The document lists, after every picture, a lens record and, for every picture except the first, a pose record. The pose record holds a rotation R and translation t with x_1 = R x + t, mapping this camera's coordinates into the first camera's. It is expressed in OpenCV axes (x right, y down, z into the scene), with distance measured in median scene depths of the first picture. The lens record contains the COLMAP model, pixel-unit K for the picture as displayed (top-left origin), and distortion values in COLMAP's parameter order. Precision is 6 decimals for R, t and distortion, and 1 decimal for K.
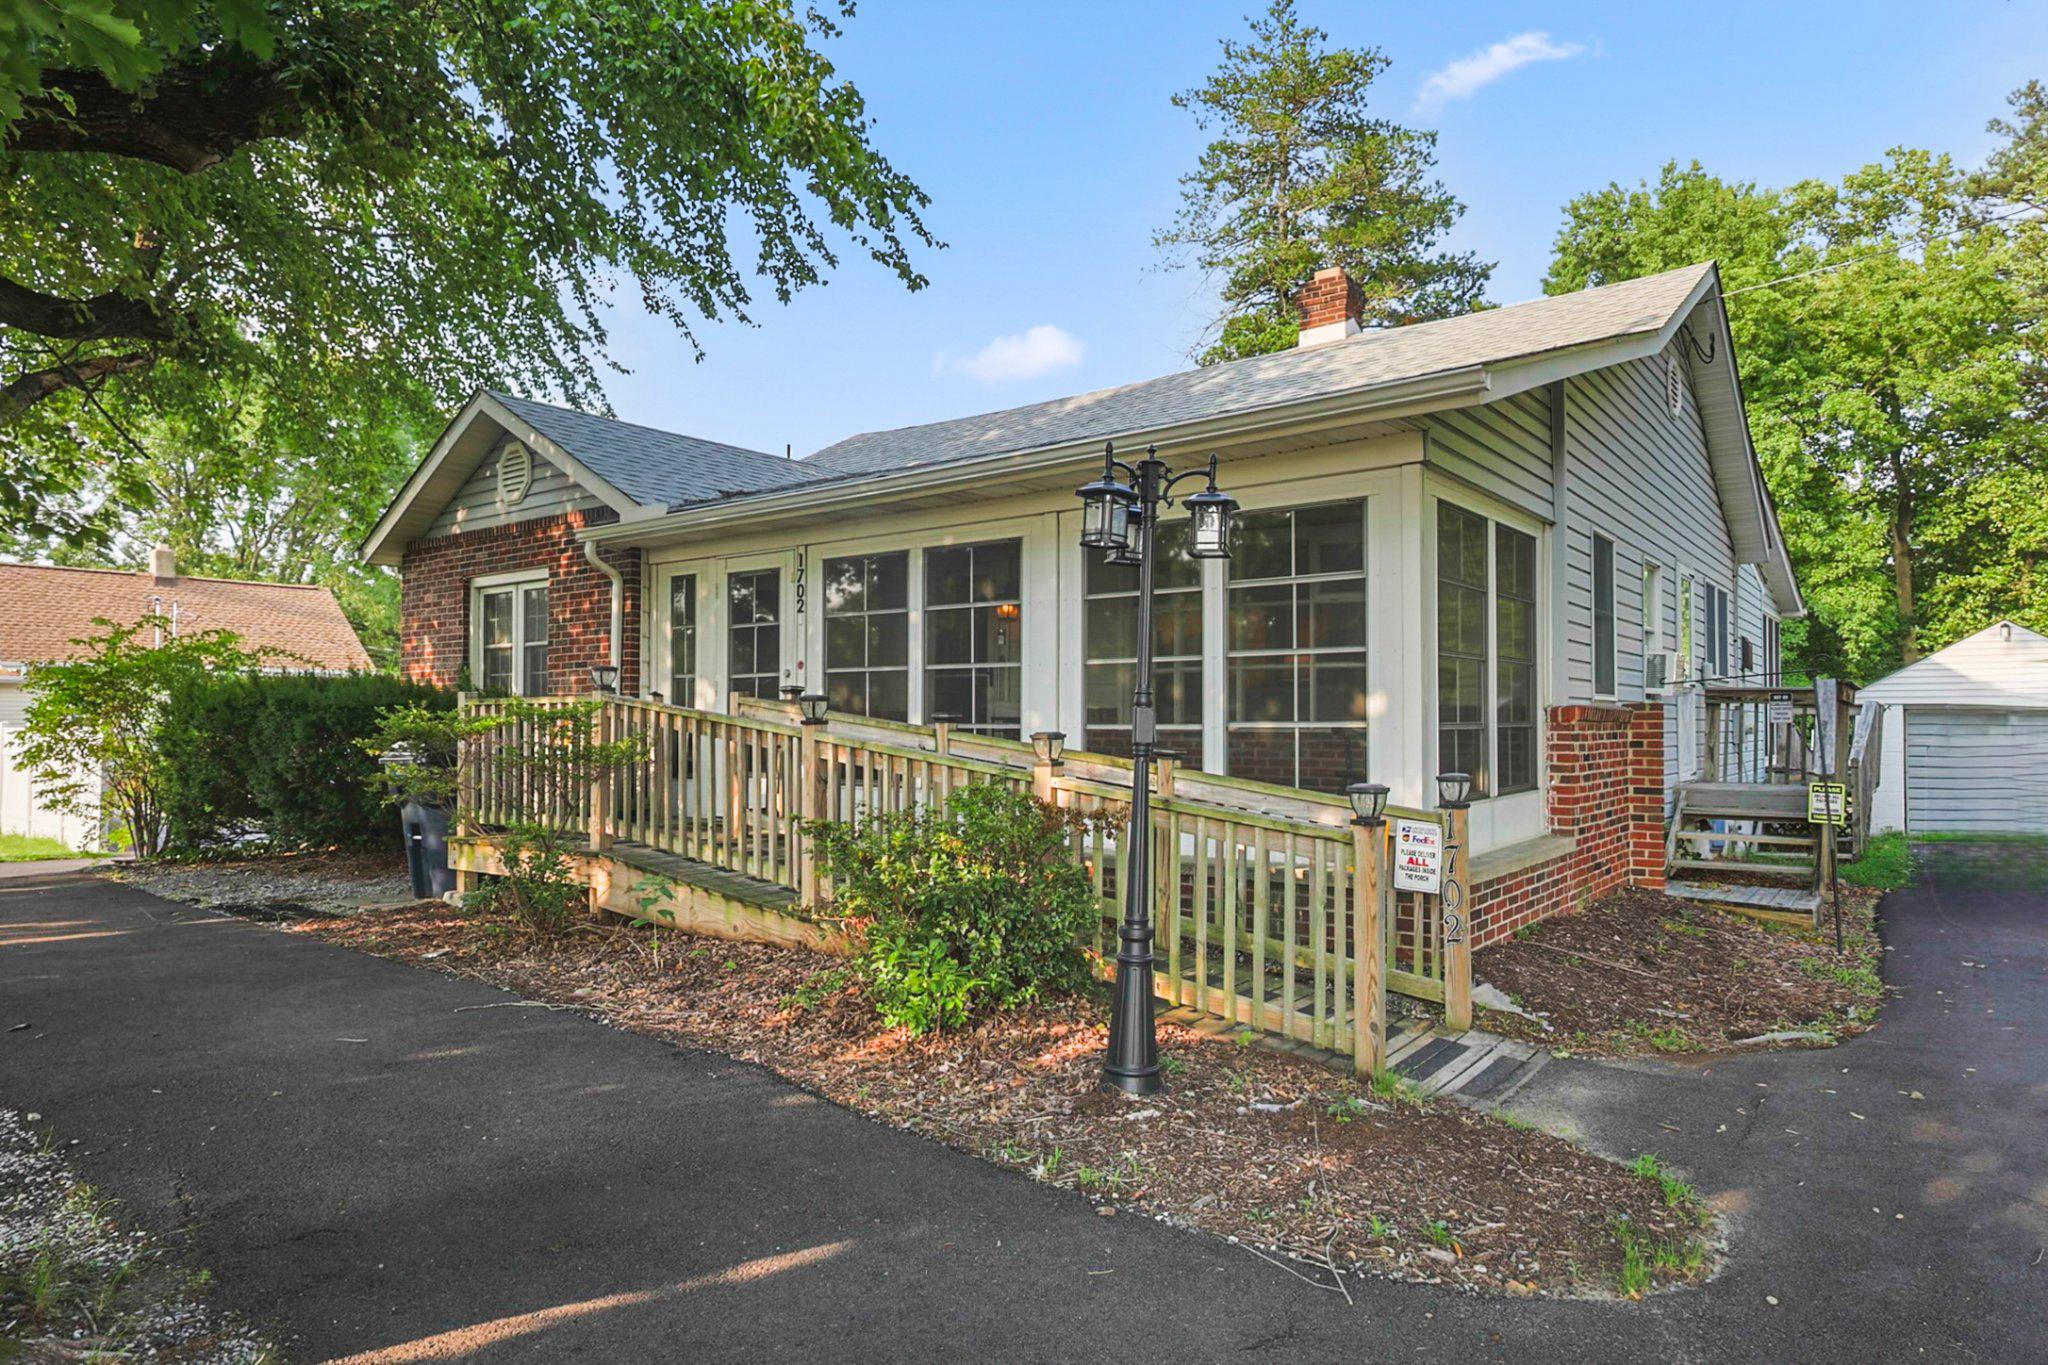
lens RADIAL K [[1220.8, 0, 1030.4], [0, 1220.8, 698.2], [0, 0, 1]] dist [-0.003679, -0.005222]
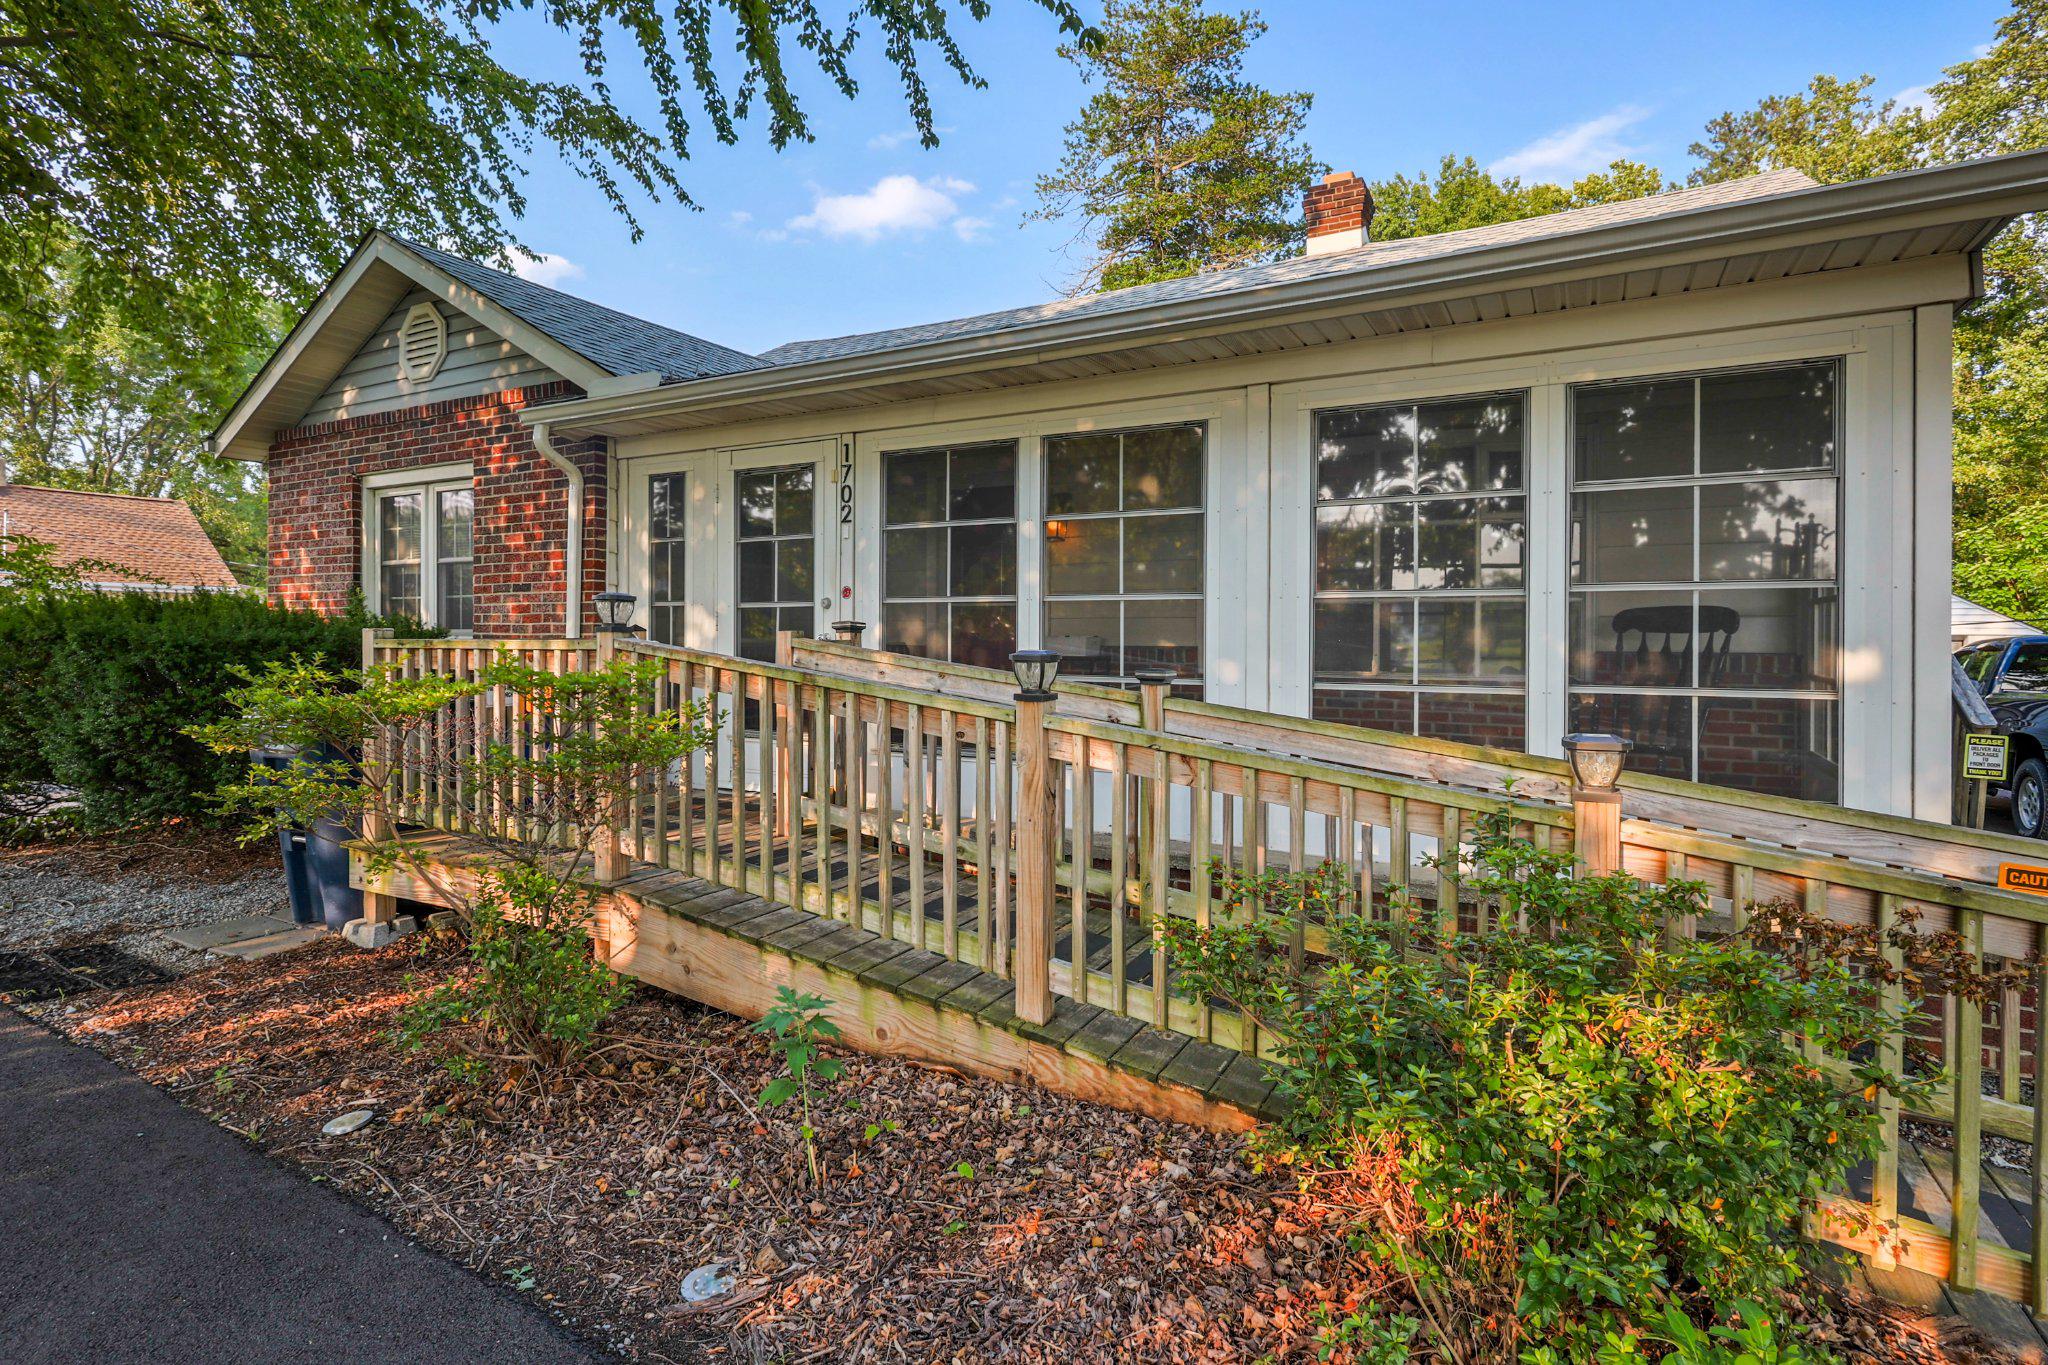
lens RADIAL K [[1024.8, 0, 989.8], [0, 1024.8, 639.3], [0, 0, 1]] dist [-0.005714, 0.000315]
pose [[0.990190, 0.003408, 0.139689, -0.163530], [-0.006846, 0.999685, 0.024137, -0.012062], [-0.139562, -0.024857, 0.989901, 0.311305]]
